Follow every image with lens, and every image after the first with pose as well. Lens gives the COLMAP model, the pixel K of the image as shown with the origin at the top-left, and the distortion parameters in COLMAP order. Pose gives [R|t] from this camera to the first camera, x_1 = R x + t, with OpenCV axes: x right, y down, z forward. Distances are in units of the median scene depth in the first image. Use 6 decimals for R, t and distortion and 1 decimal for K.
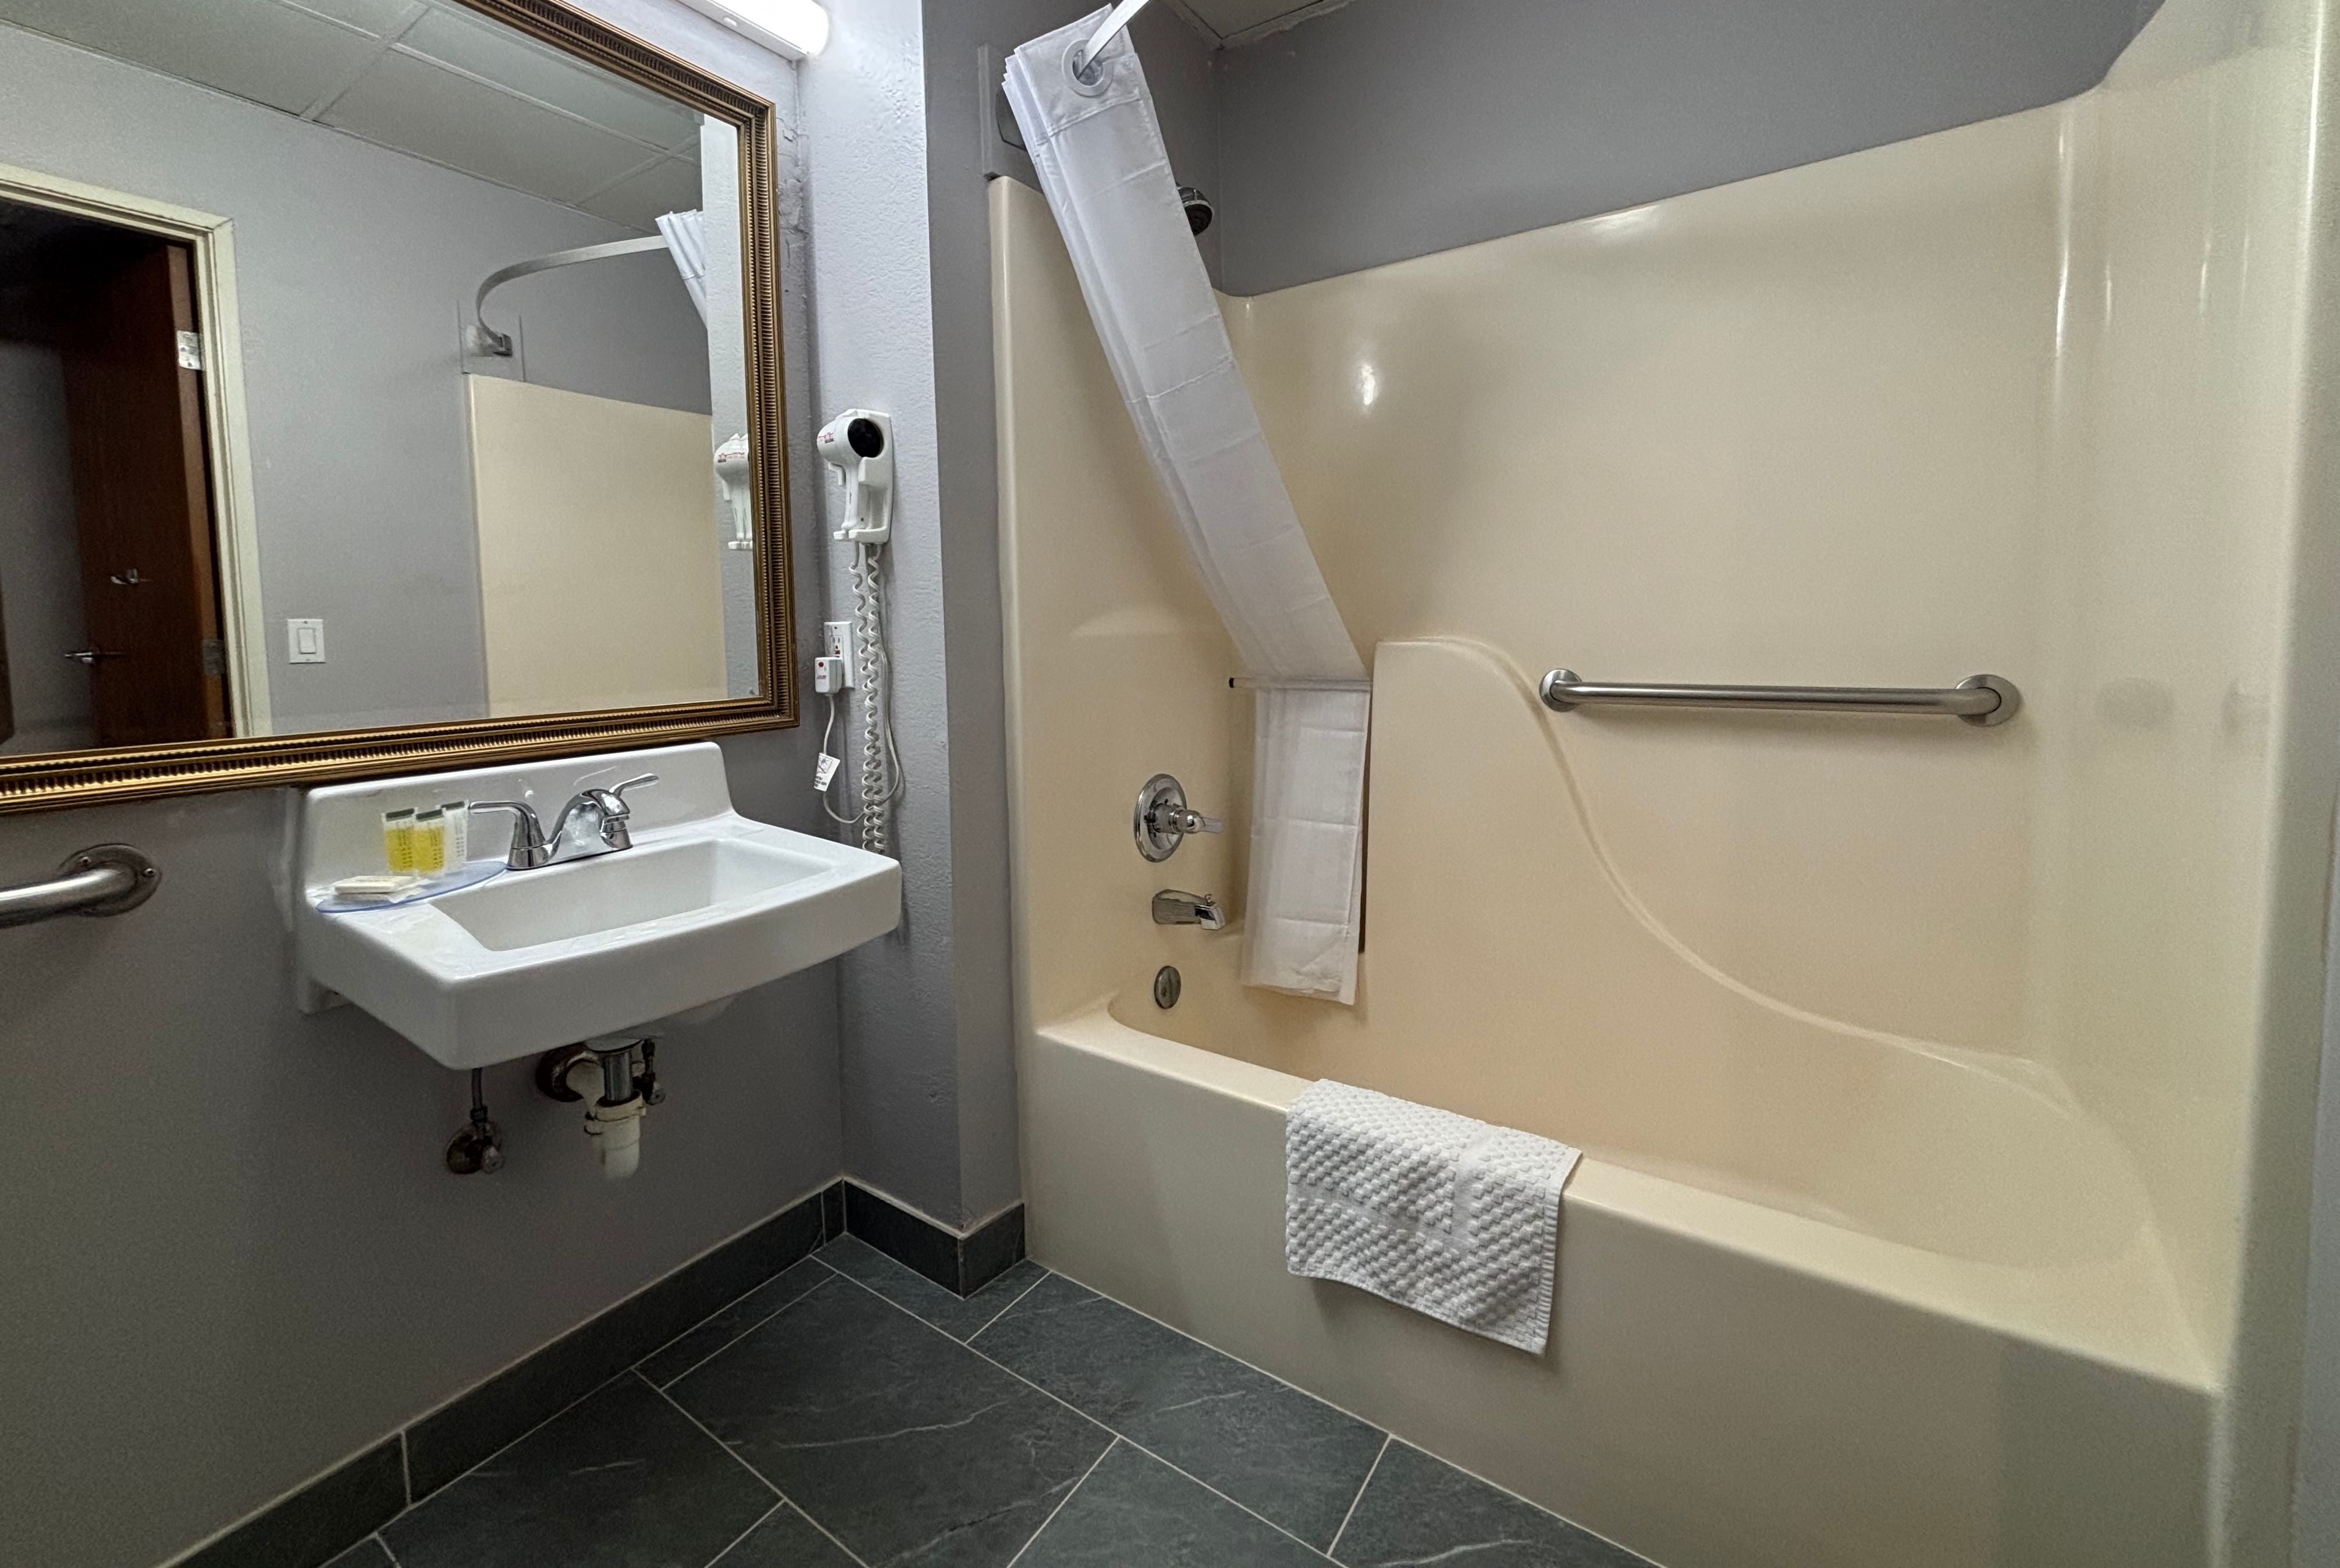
lens RADIAL K [[948.0, 0, 1156.8], [0, 948.0, 692.2], [0, 0, 1]] dist [0.003158, 0.000609]
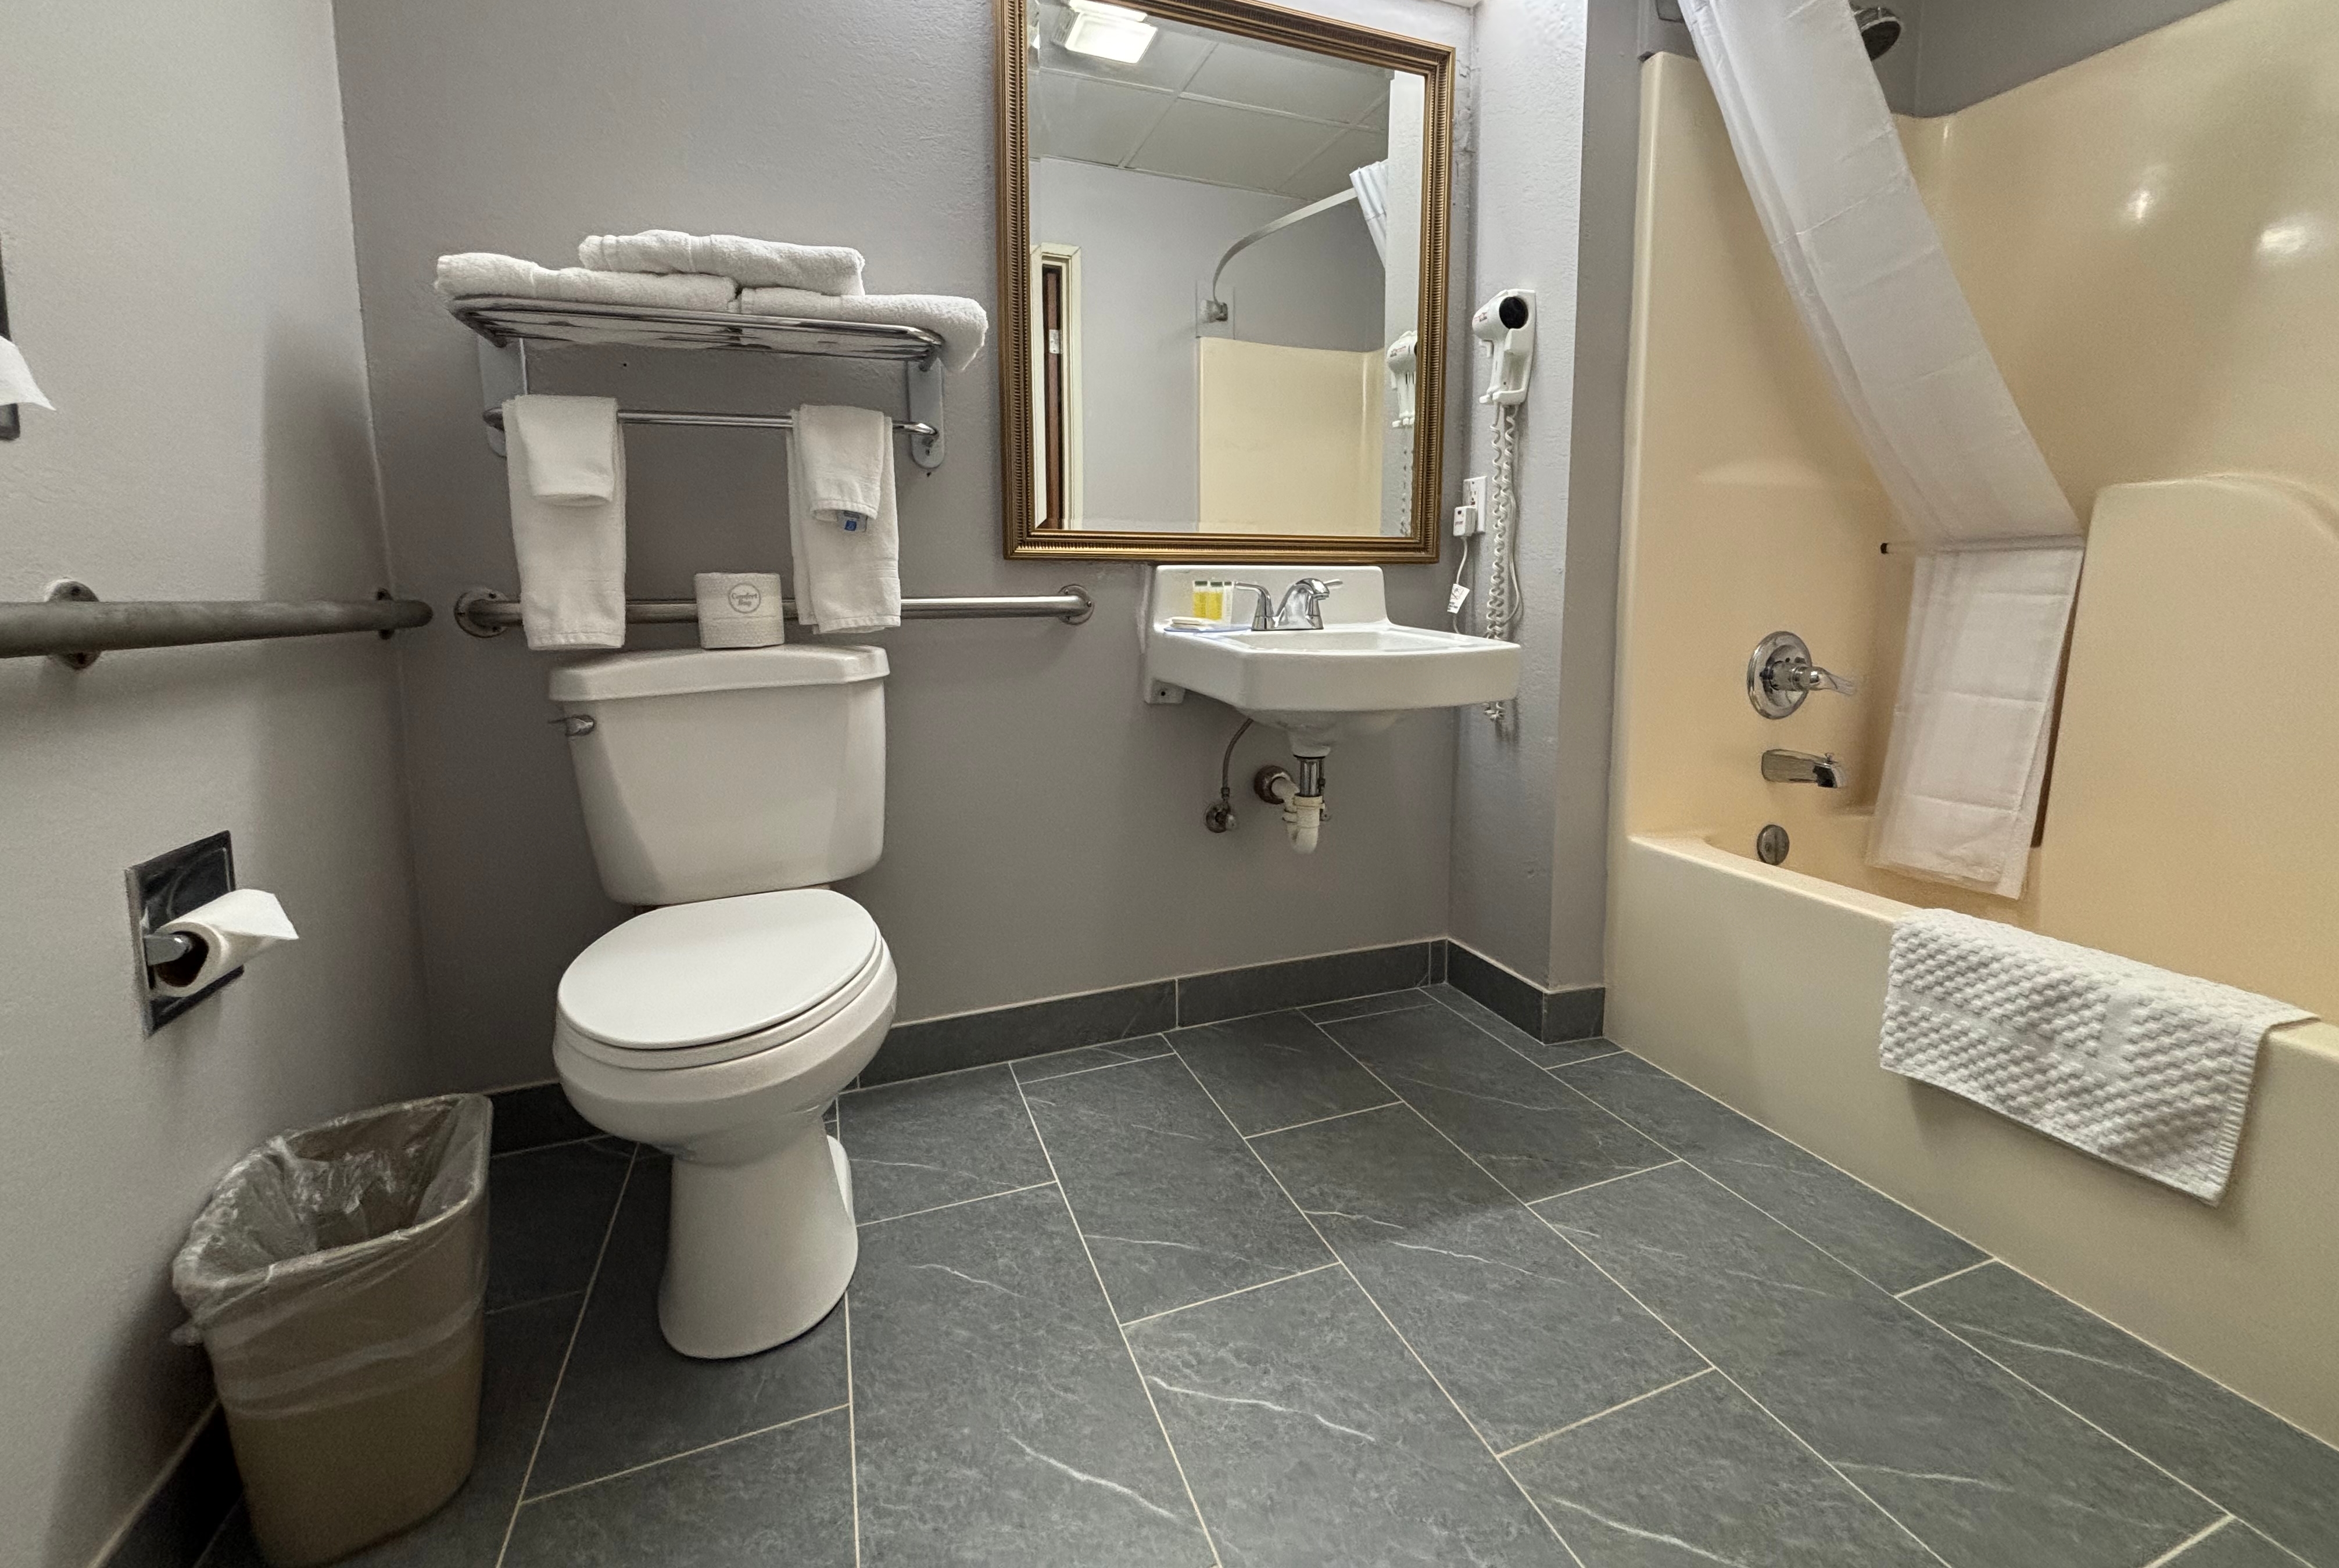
lens RADIAL K [[947.4, 0, 1166.3], [0, 947.4, 707.0], [0, 0, 1]] dist [0.003158, 0.000609]
pose [[0.827664, 0.075187, -0.556164, 0.034667], [-0.048253, 0.996849, 0.062955, 0.165363], [0.559145, -0.025269, 0.828685, -0.241133]]
